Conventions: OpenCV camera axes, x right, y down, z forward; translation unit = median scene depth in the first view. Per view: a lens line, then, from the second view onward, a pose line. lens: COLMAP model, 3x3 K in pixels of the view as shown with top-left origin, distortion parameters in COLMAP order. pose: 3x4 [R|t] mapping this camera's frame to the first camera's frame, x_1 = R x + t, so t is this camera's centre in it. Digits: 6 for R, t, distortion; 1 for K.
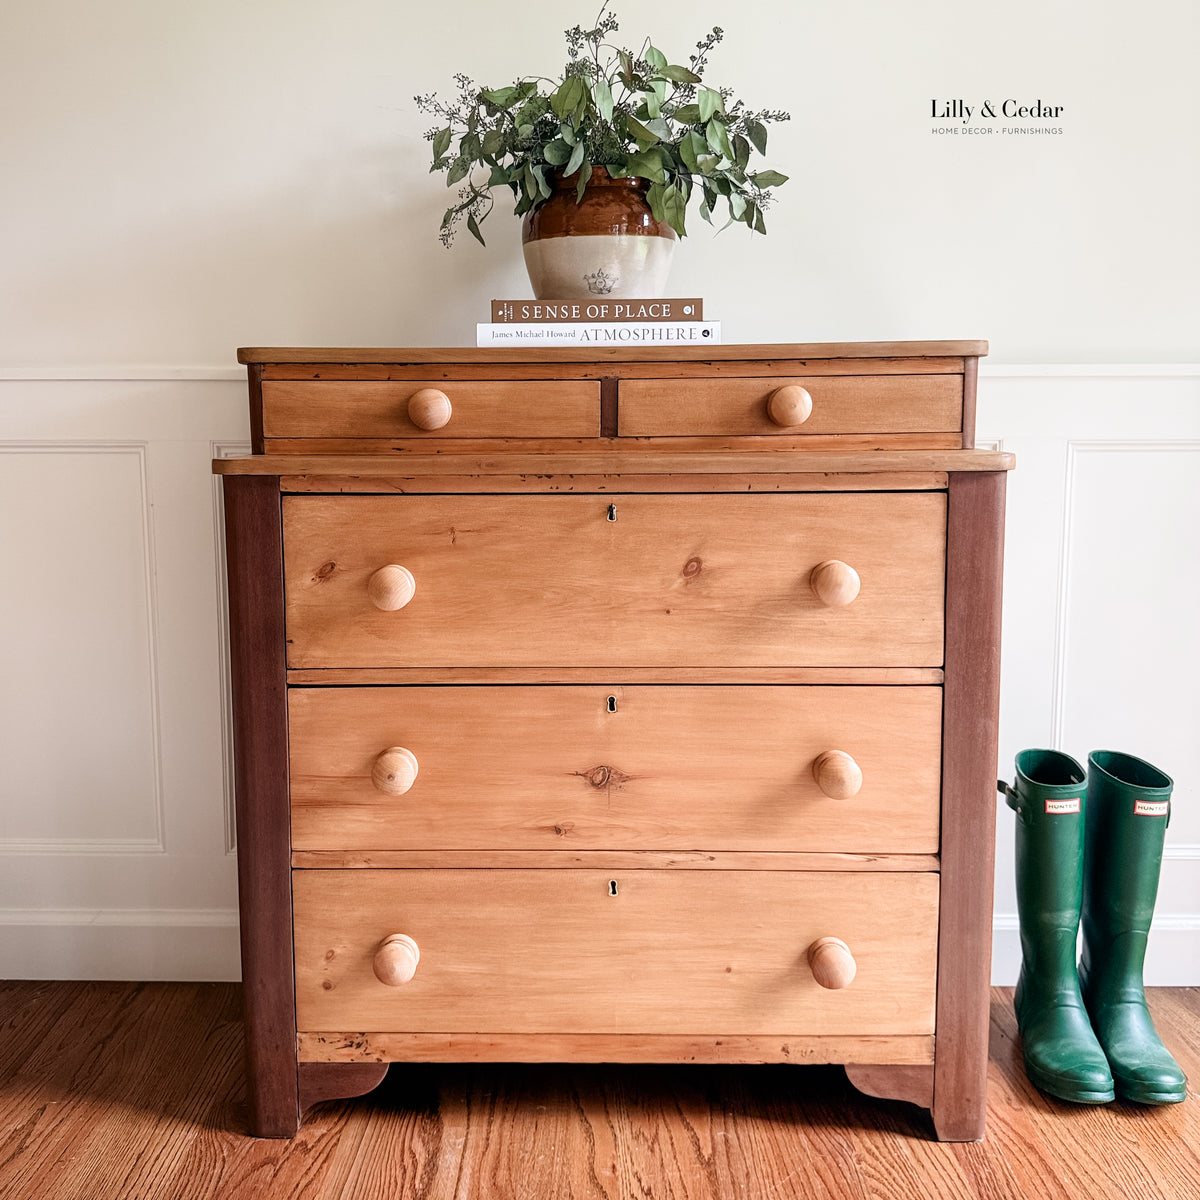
lens RADIAL K [[1149.9, 0, 578.2], [0, 1149.9, 557.8], [0, 0, 1]] dist [-0.011417, 0.000000]
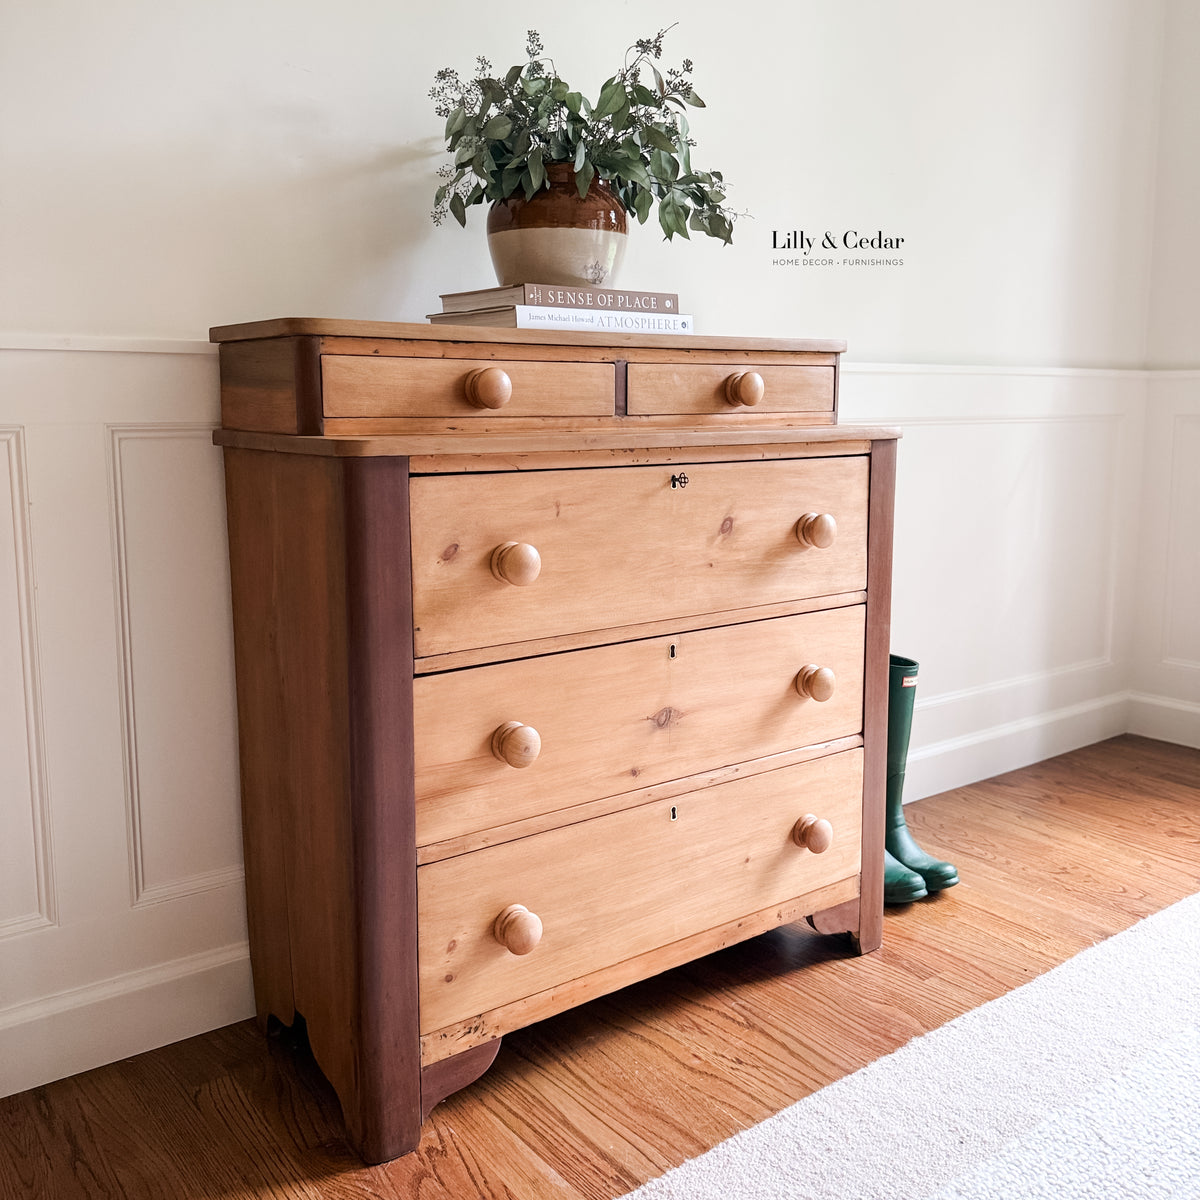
lens RADIAL K [[1109.8, 0, 573.9], [0, 1109.8, 559.3], [0, 0, 1]] dist [0.008913, 0.000000]
pose [[0.801827, -0.079941, 0.592185, -0.670115], [0.071343, 0.996730, 0.037951, -0.010958], [-0.593282, 0.011818, 0.804908, 0.172698]]
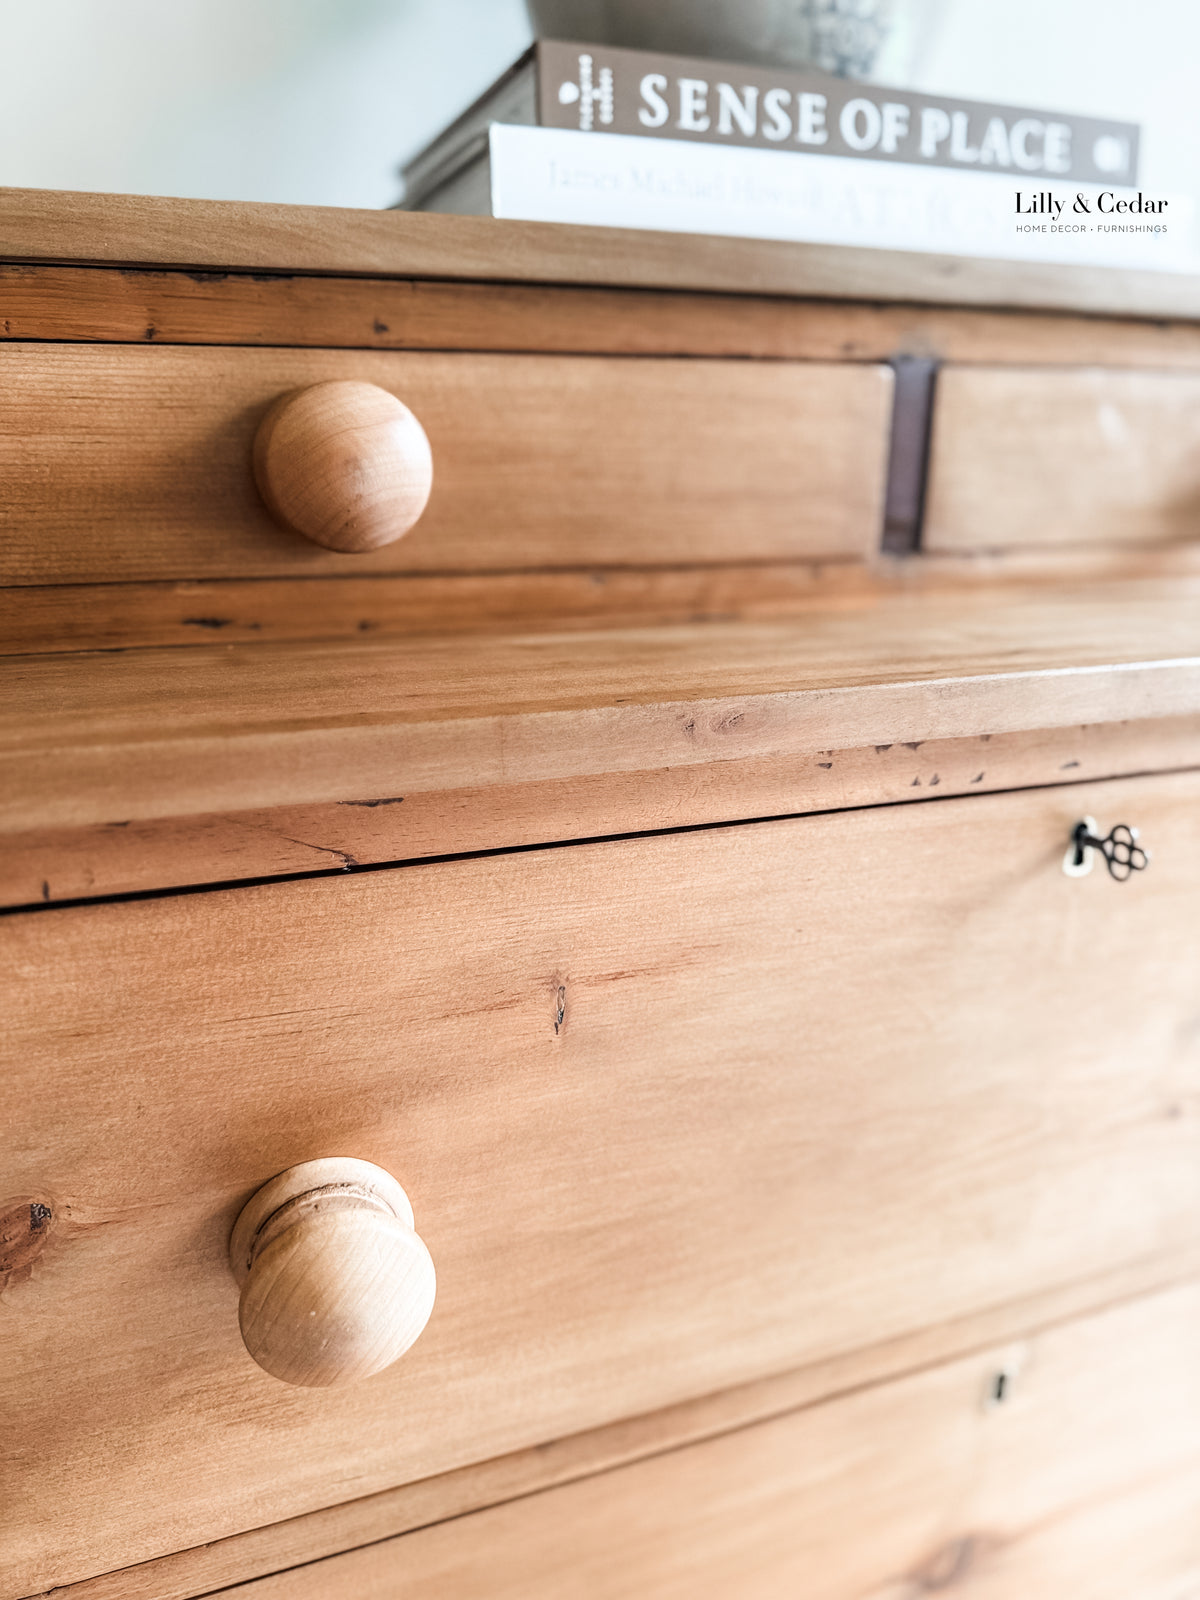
lens RADIAL K [[1134.6, 0, 574.6], [0, 1134.6, 783.2], [0, 0, 1]] dist [0.012687, -0.015879]
pose [[0.929966, -0.098079, 0.354323, -0.180260], [0.034852, 0.982937, 0.180610, -0.105648], [-0.365991, -0.155612, 0.917516, 0.750691]]
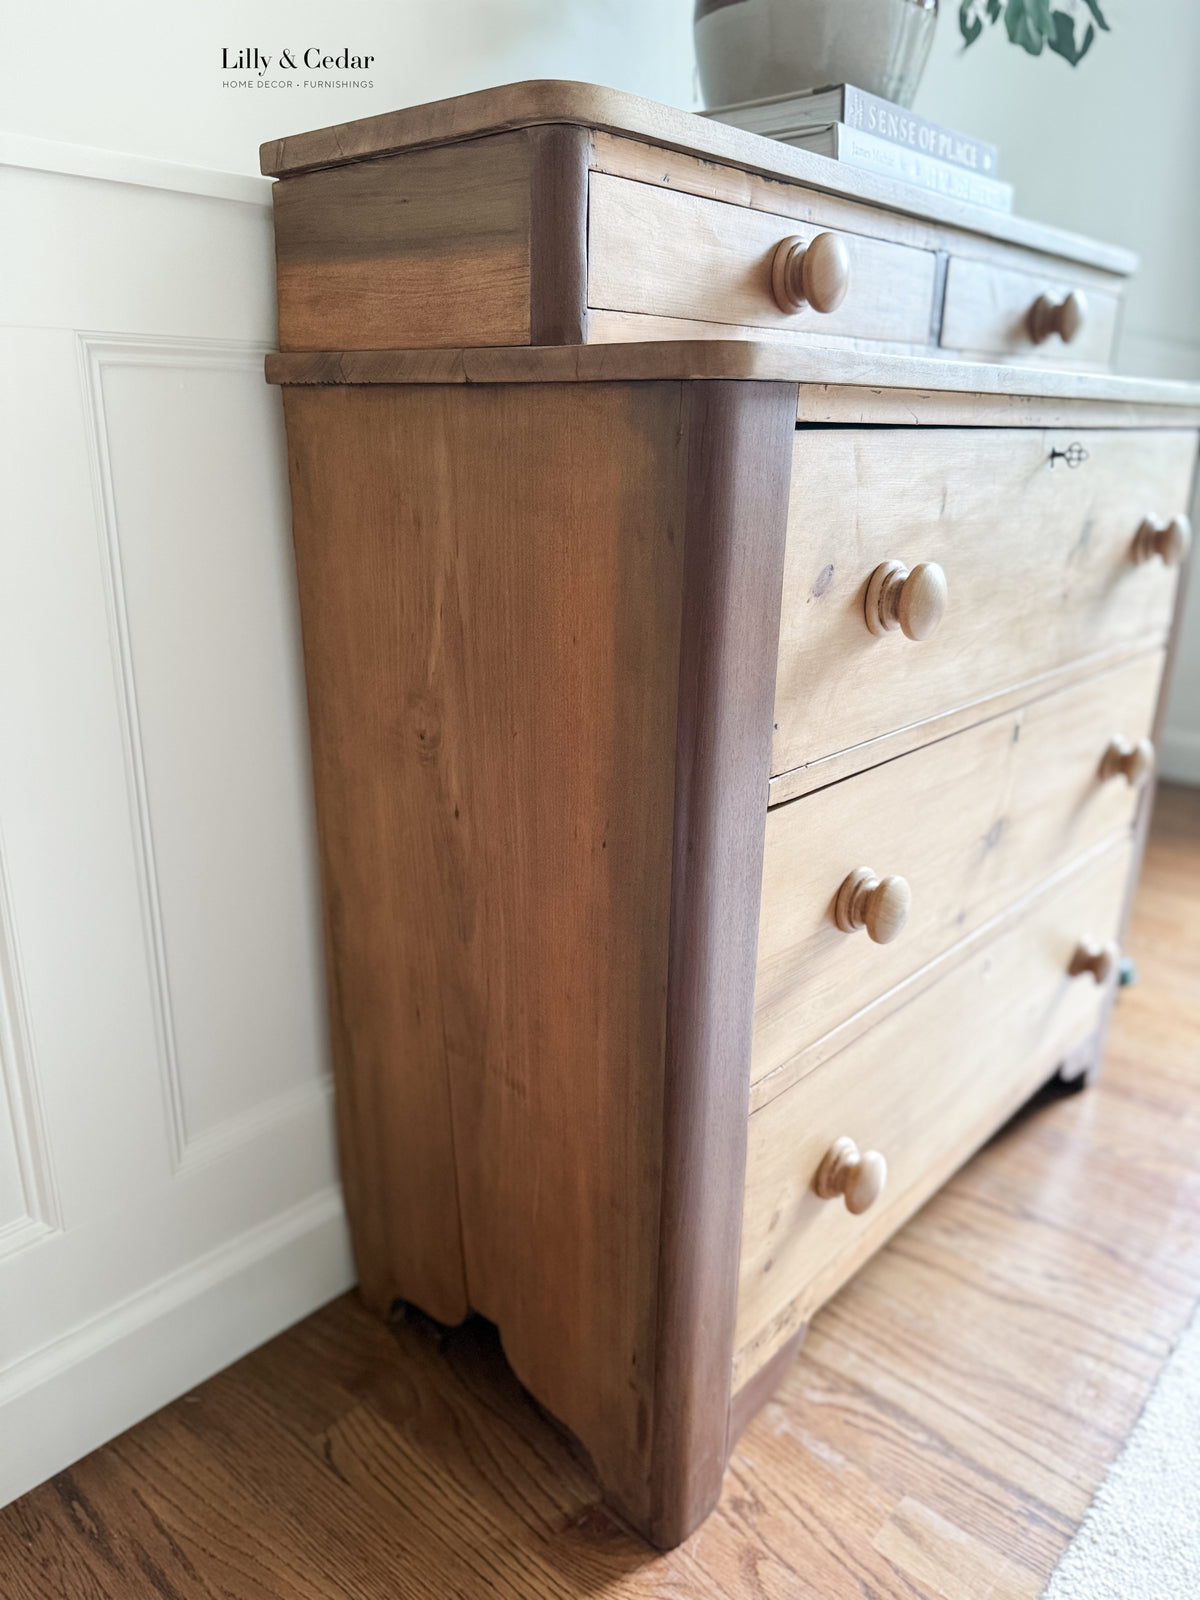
lens RADIAL K [[1134.6, 0, 575.5], [0, 1134.6, 814.8], [0, 0, 1]] dist [0.012687, -0.015879]
pose [[0.667342, -0.235670, 0.706480, -0.669061], [0.078519, 0.965589, 0.247936, -0.023250], [-0.740601, -0.109986, 0.662883, 0.700656]]
